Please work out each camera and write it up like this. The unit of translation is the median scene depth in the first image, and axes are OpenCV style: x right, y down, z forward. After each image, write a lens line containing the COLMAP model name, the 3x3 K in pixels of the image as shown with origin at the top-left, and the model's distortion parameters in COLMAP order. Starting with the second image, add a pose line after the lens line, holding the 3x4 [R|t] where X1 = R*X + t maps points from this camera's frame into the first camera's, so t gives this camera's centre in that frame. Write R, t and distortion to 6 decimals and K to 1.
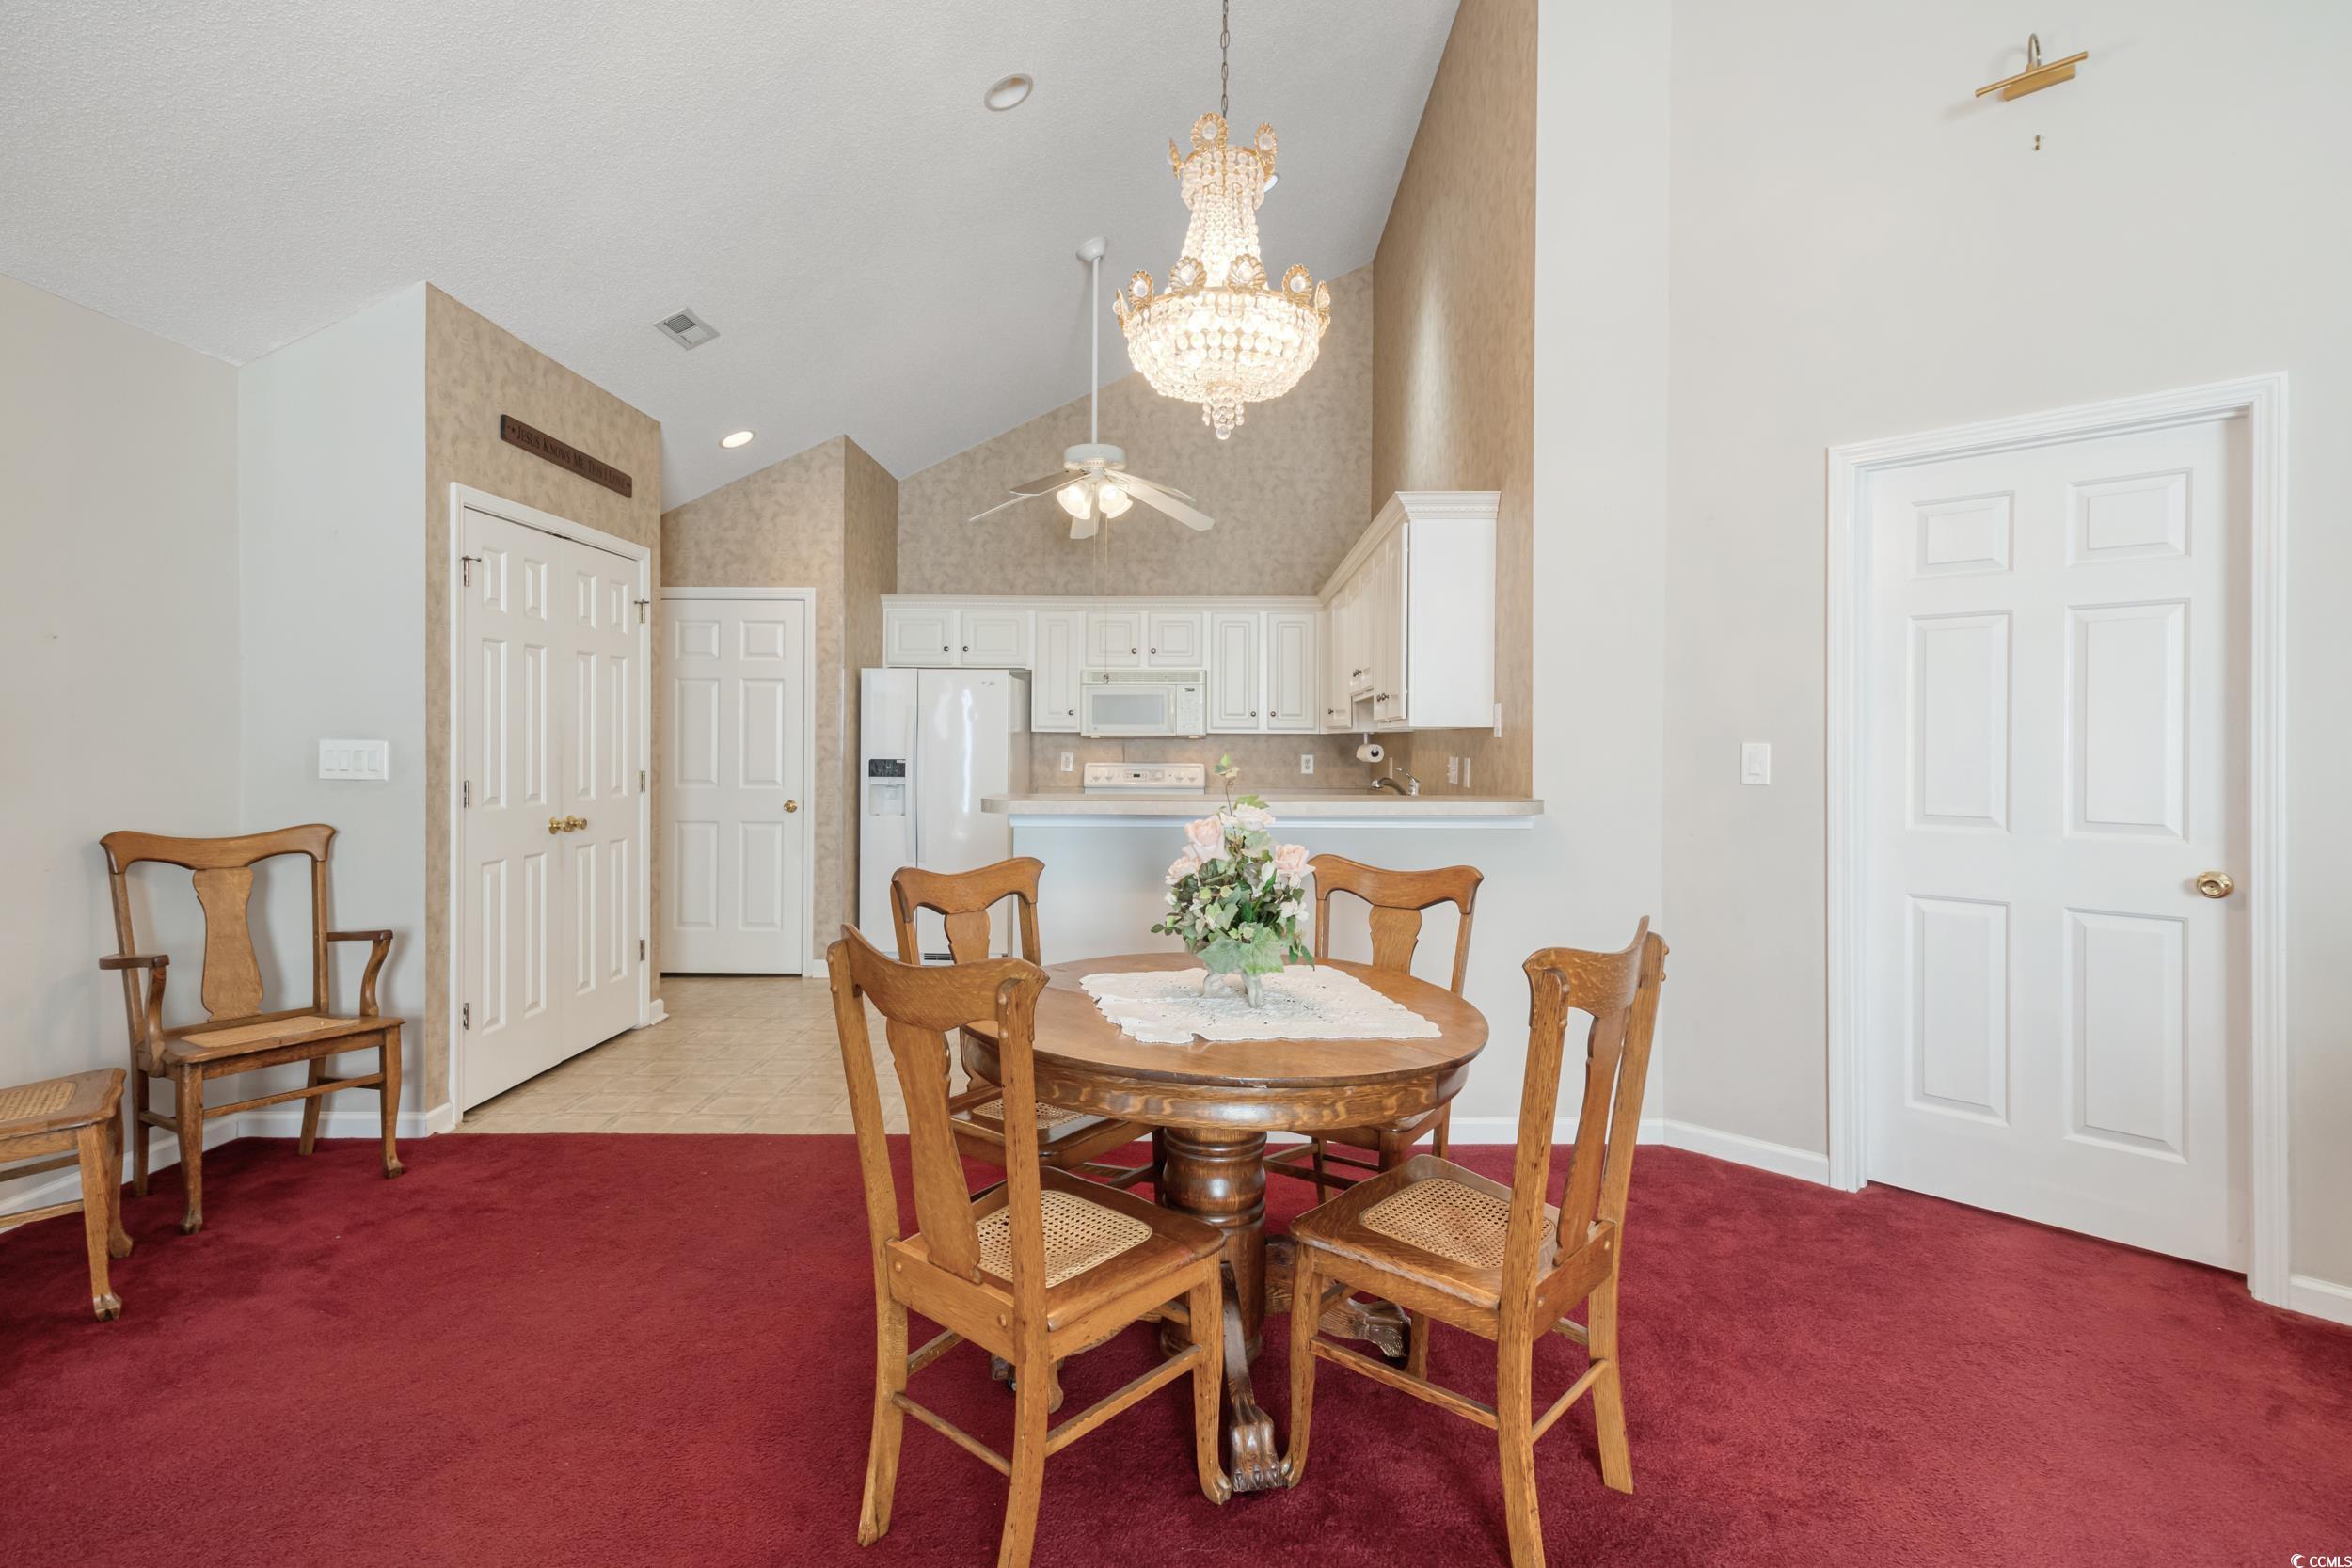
lens RADIAL K [[1169.8, 0, 1190.8], [0, 1169.8, 735.5], [0, 0, 1]] dist [-0.005526, 0.001859]
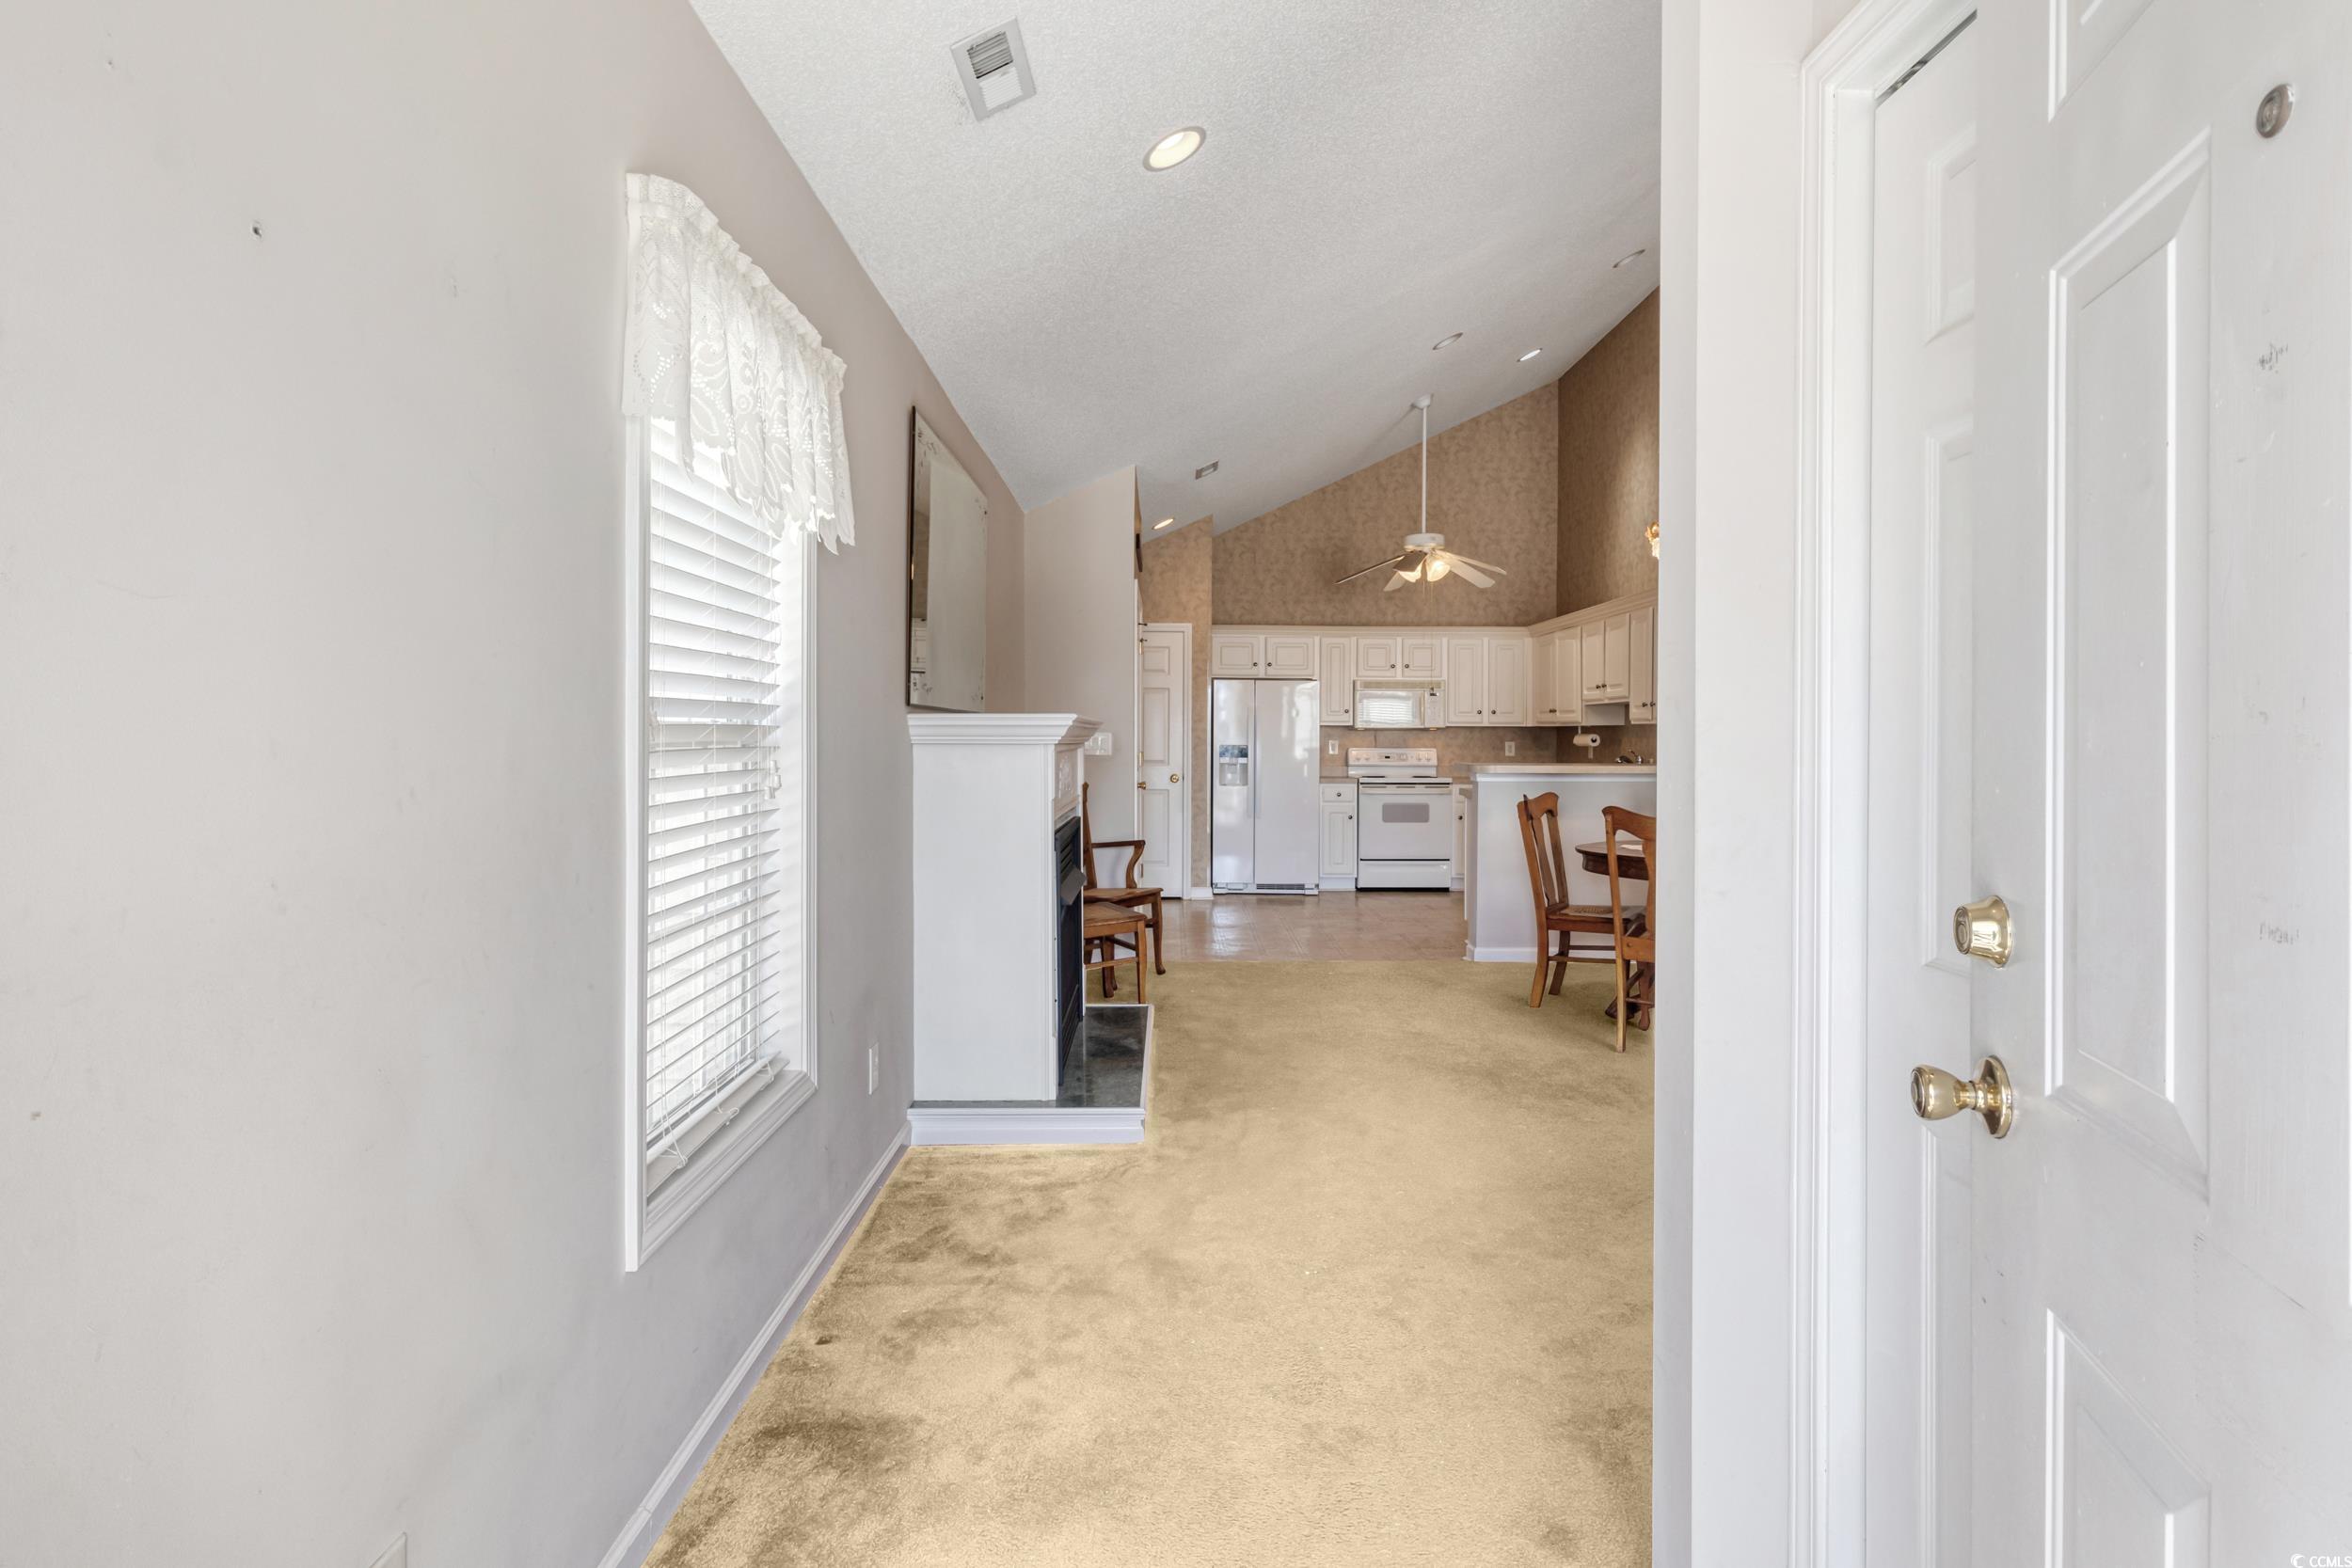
lens RADIAL K [[1169.8, 0, 1187.3], [0, 1169.8, 731.1], [0, 0, 1]] dist [-0.005526, 0.001859]
pose [[0.999631, -0.000553, 0.027164, -0.367869], [0.000390, 0.999982, 0.006012, -0.005029], [-0.027167, -0.005999, 0.999613, -0.412904]]
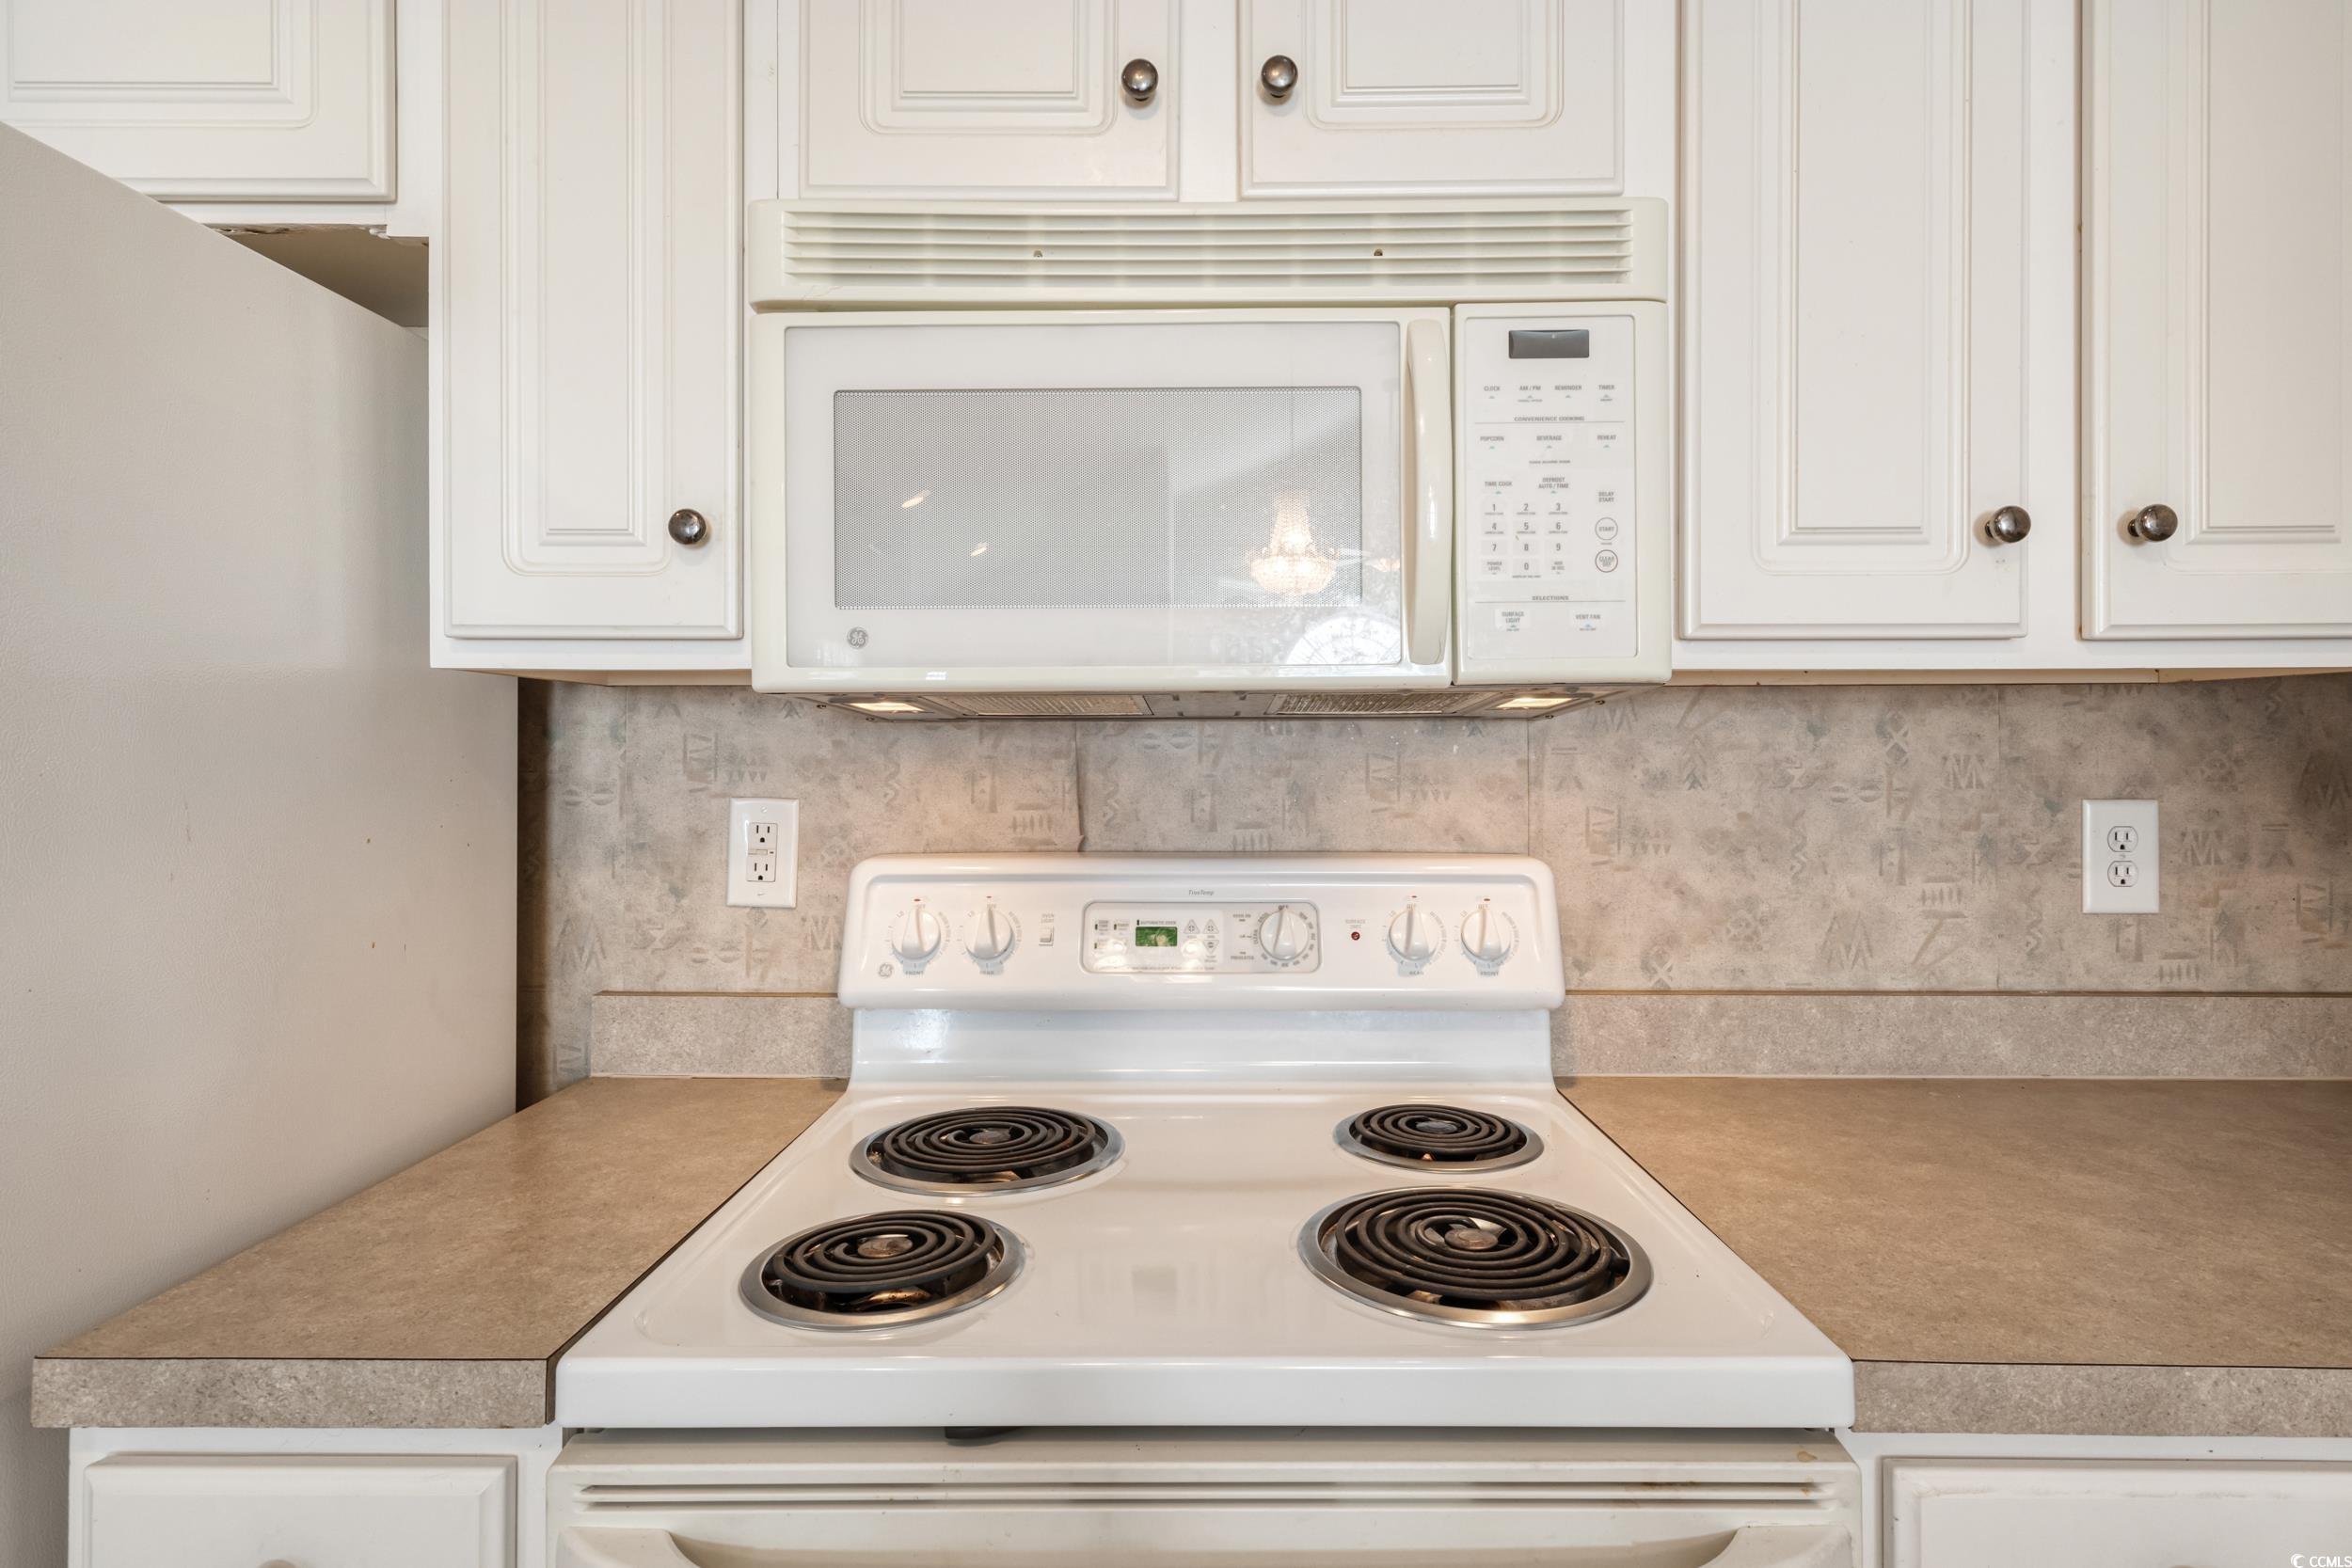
lens RADIAL K [[1169.8, 0, 1180.8], [0, 1169.8, 753.7], [0, 0, 1]] dist [-0.005526, 0.001859]
pose [[0.999952, -0.009181, -0.003281, -0.048798], [0.009222, 0.999876, 0.012787, 0.006947], [0.003163, -0.012816, 0.999913, 0.966597]]
